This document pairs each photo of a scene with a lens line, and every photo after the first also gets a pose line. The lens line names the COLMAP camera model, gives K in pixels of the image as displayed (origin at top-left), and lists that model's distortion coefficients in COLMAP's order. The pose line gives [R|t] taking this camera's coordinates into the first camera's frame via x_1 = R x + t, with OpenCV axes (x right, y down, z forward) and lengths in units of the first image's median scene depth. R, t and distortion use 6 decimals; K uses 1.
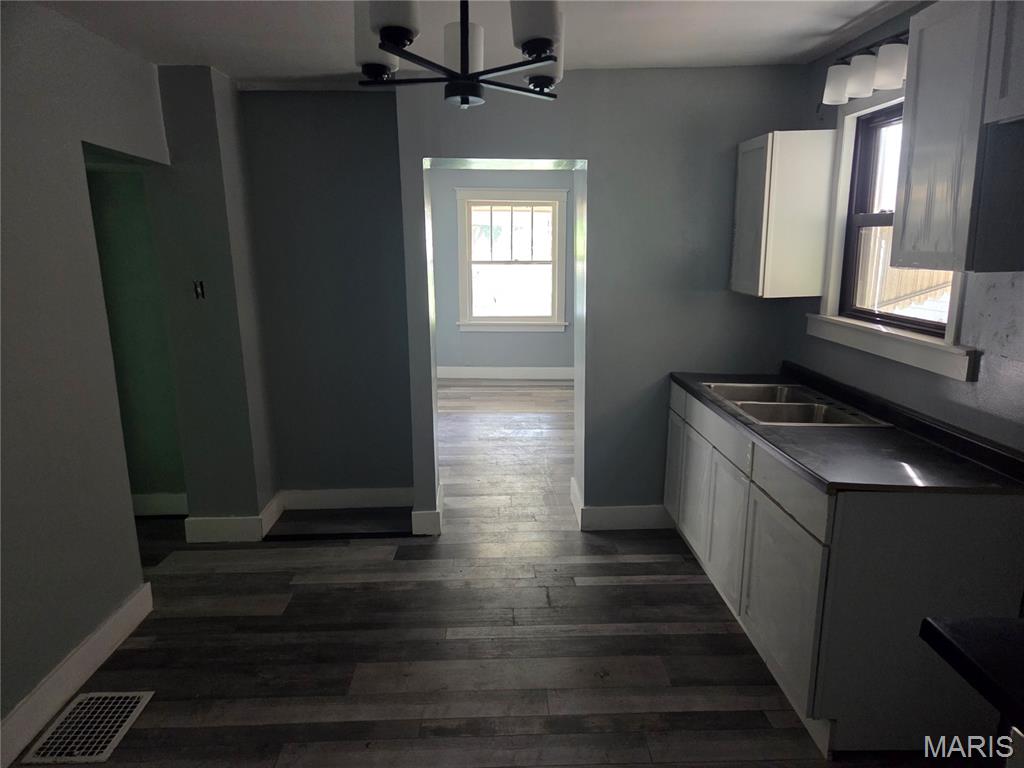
lens RADIAL K [[673.0, 0, 513.8], [0, 673.0, 396.1], [0, 0, 1]] dist [-0.000077, -0.000830]
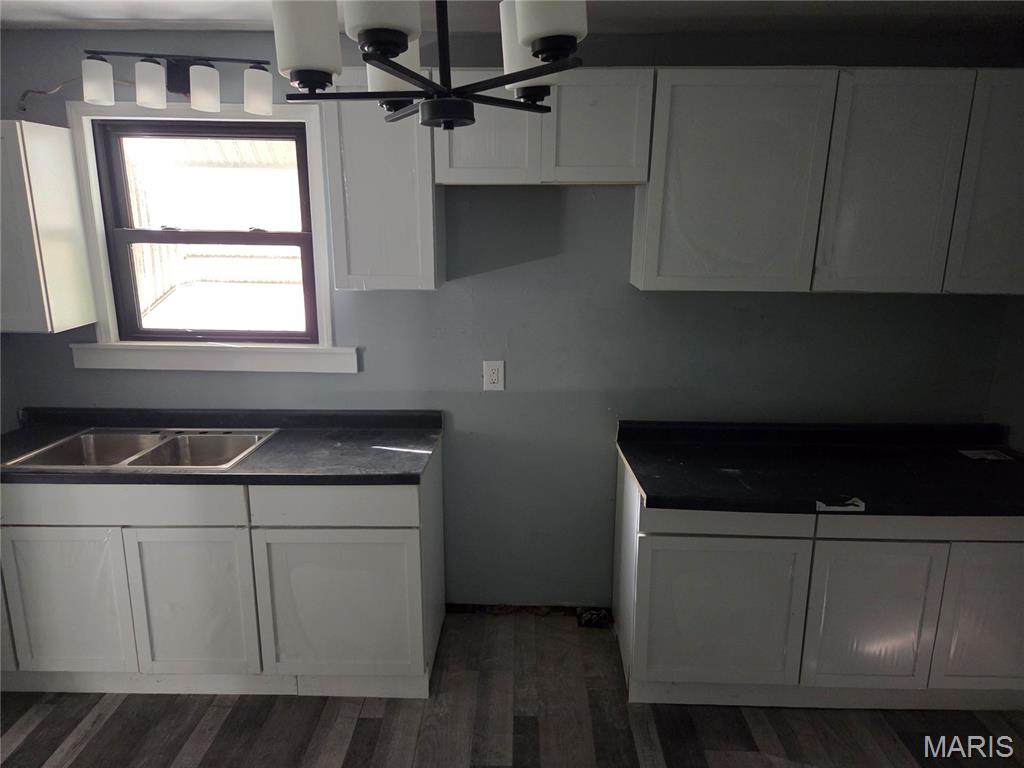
lens RADIAL K [[683.1, 0, 512.0], [0, 683.1, 384.0], [0, 0, 1]] dist [0.007859, 0.000470]
pose [[0.054062, -0.217411, 0.974582, -0.420743], [0.213185, 0.956019, 0.201444, -0.147555], [-0.975515, 0.196876, 0.098033, 0.445622]]
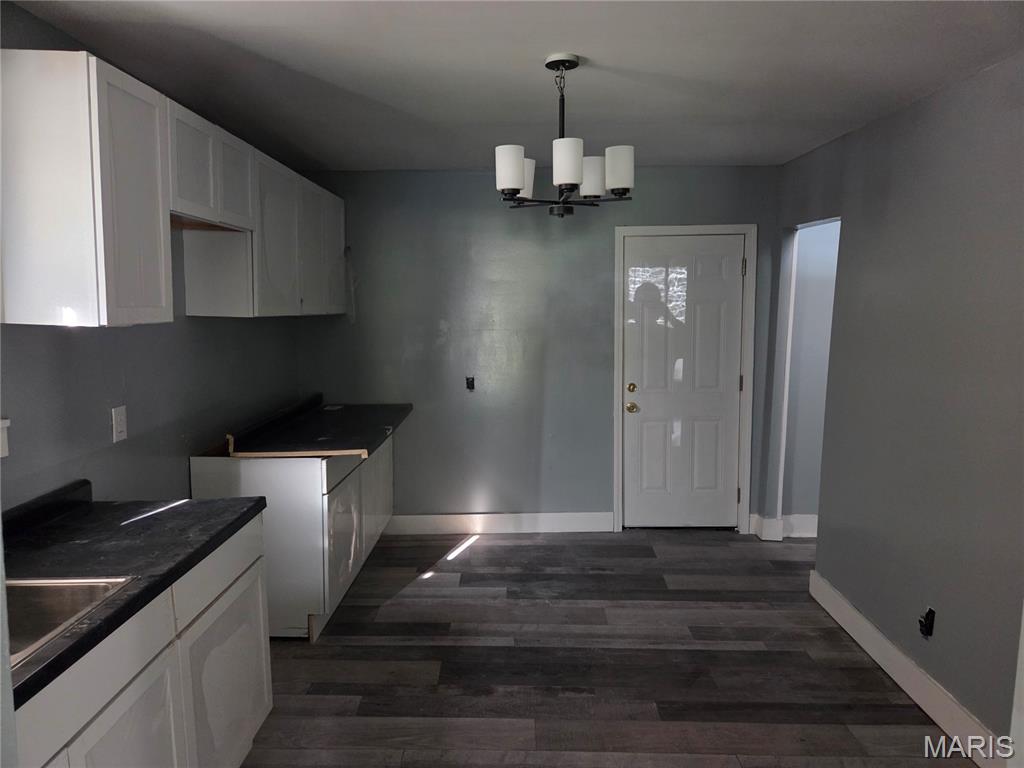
lens RADIAL K [[683.1, 0, 512.0], [0, 683.1, 384.0], [0, 0, 1]] dist [0.007859, 0.000470]
pose [[-0.997815, 0.000788, 0.066070, -0.033647], [0.023627, 0.938069, 0.345643, -0.301906], [-0.061706, 0.346448, -0.936037, 1.316511]]
